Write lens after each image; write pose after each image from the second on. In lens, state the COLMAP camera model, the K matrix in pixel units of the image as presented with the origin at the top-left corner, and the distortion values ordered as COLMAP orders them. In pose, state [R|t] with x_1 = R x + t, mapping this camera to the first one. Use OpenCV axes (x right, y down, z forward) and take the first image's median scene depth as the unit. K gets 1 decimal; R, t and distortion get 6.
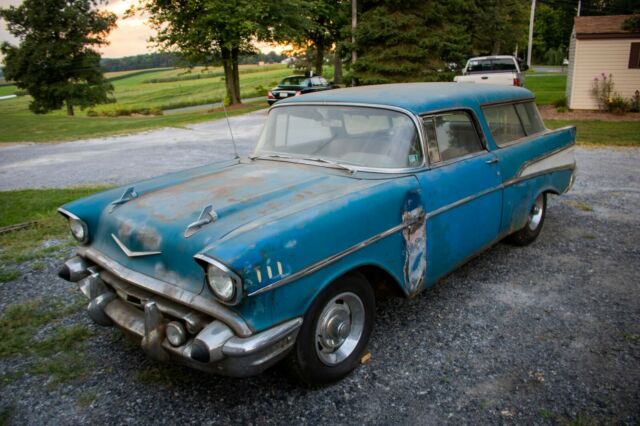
lens RADIAL K [[532.6, 0, 320.0], [0, 532.6, 213.0], [0, 0, 1]] dist [-0.154413, 0.118106]
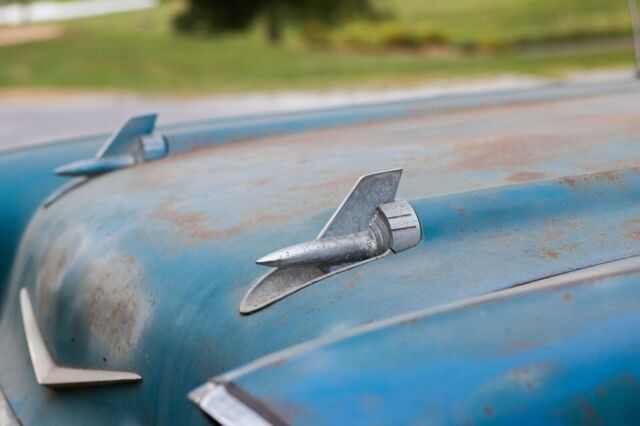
lens RADIAL K [[1526.6, 0, 320.0], [0, 1526.6, 213.0], [0, 0, 1]] dist [-0.052796, -0.151263]
pose [[0.910536, 0.074482, -0.406664, 0.003819], [-0.113840, 0.990782, -0.073427, 0.042579], [0.397447, 0.113153, 0.910622, 0.427327]]
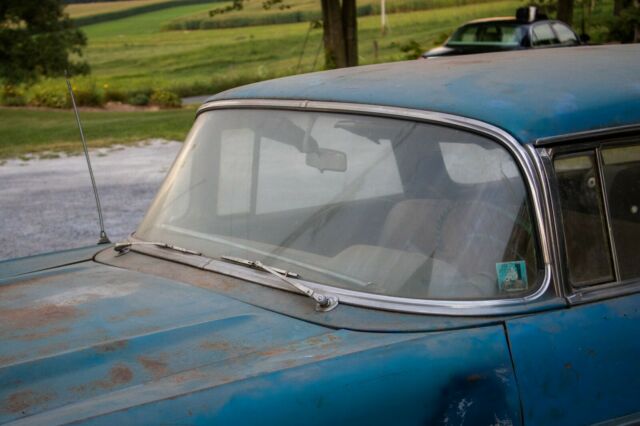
lens RADIAL K [[1301.7, 0, 320.0], [0, 1301.7, 213.0], [0, 0, 1]] dist [-0.000190, -0.058046]
pose [[0.977395, 0.032505, -0.208907, 0.269127], [-0.054299, 0.993560, -0.099449, -0.060312], [0.204329, 0.108545, 0.972866, 0.191720]]
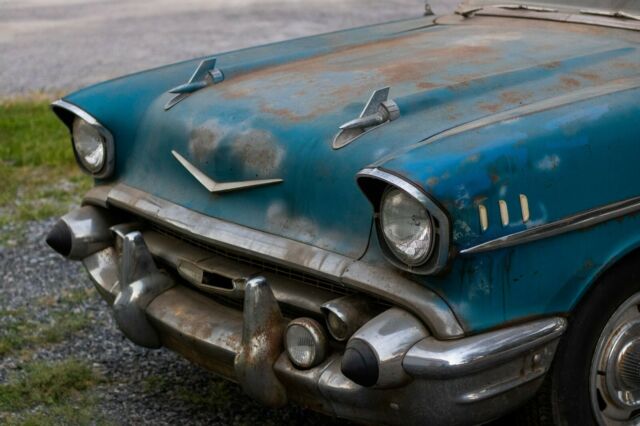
lens RADIAL K [[1526.6, 0, 320.0], [0, 1526.6, 213.0], [0, 0, 1]] dist [-0.052796, -0.151263]
pose [[0.979536, 0.039420, -0.197369, 0.015849], [-0.041268, 0.999134, -0.005258, 0.102015], [0.196991, 0.013296, 0.980315, -0.365618]]
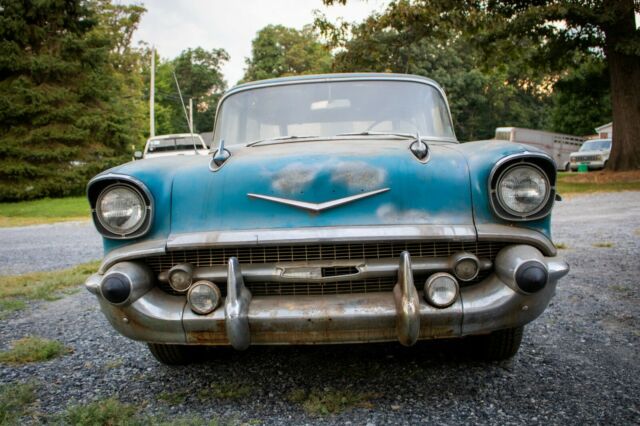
lens RADIAL K [[643.3, 0, 320.0], [0, 643.3, 213.0], [0, 0, 1]] dist [-0.091450, 0.001999]
pose [[0.783169, -0.041731, 0.620407, -0.848765], [0.176340, 0.971689, -0.157242, 0.210409], [-0.596281, 0.232549, 0.768355, 0.345350]]
